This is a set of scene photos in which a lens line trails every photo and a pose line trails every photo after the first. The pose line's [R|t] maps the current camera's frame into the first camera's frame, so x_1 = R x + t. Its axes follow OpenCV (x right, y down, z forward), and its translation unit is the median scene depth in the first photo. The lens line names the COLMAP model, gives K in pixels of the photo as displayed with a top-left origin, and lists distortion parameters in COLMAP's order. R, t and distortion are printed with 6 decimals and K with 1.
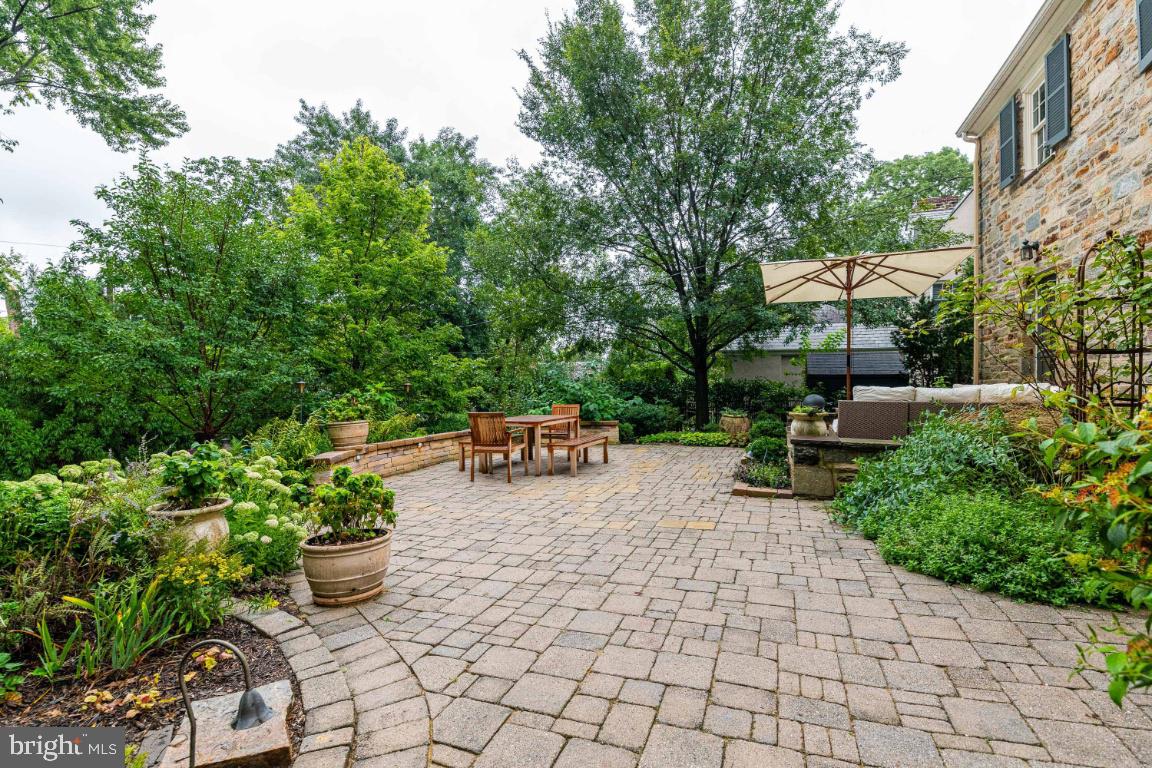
lens RADIAL K [[522.2, 0, 575.1], [0, 522.2, 379.8], [0, 0, 1]] dist [-0.030430, -0.000392]
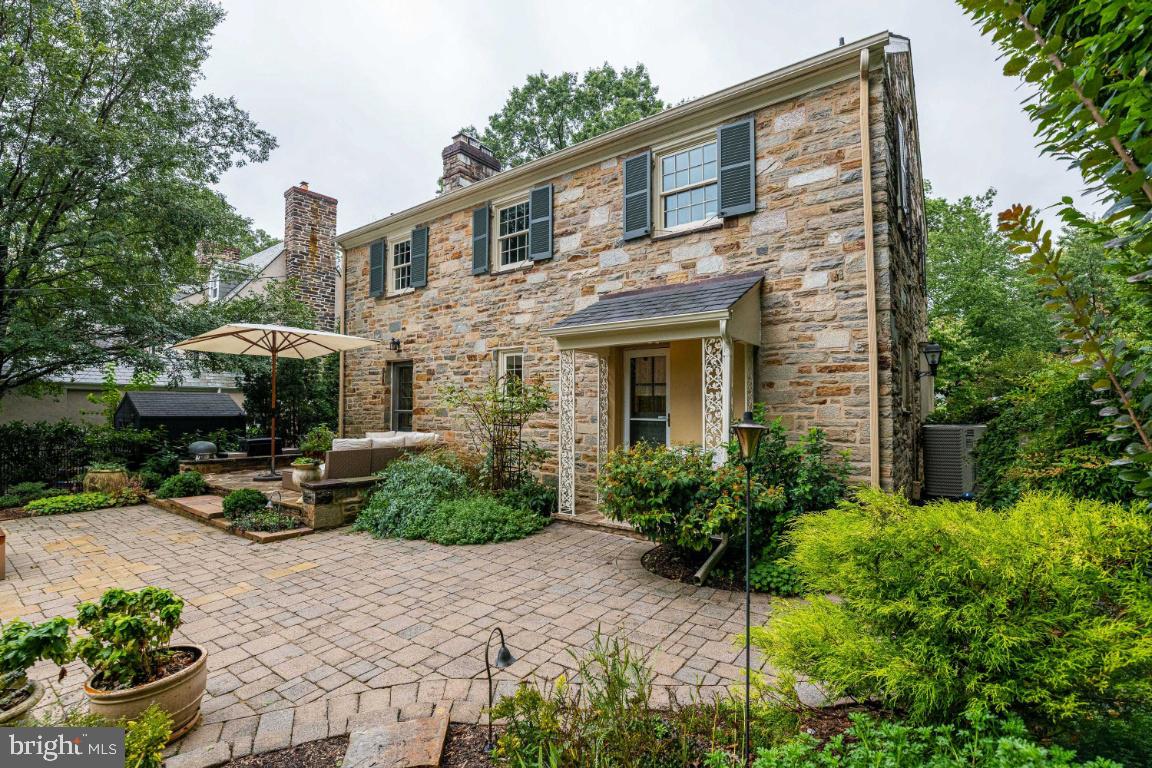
lens RADIAL K [[492.2, 0, 576.0], [0, 492.2, 384.0], [0, 0, 1]] dist [-0.004050, -0.010521]
pose [[0.269188, 0.053010, 0.961628, -0.464089], [-0.000774, 0.998496, -0.054825, -0.054154], [-0.963087, 0.014014, 0.268824, 0.053106]]
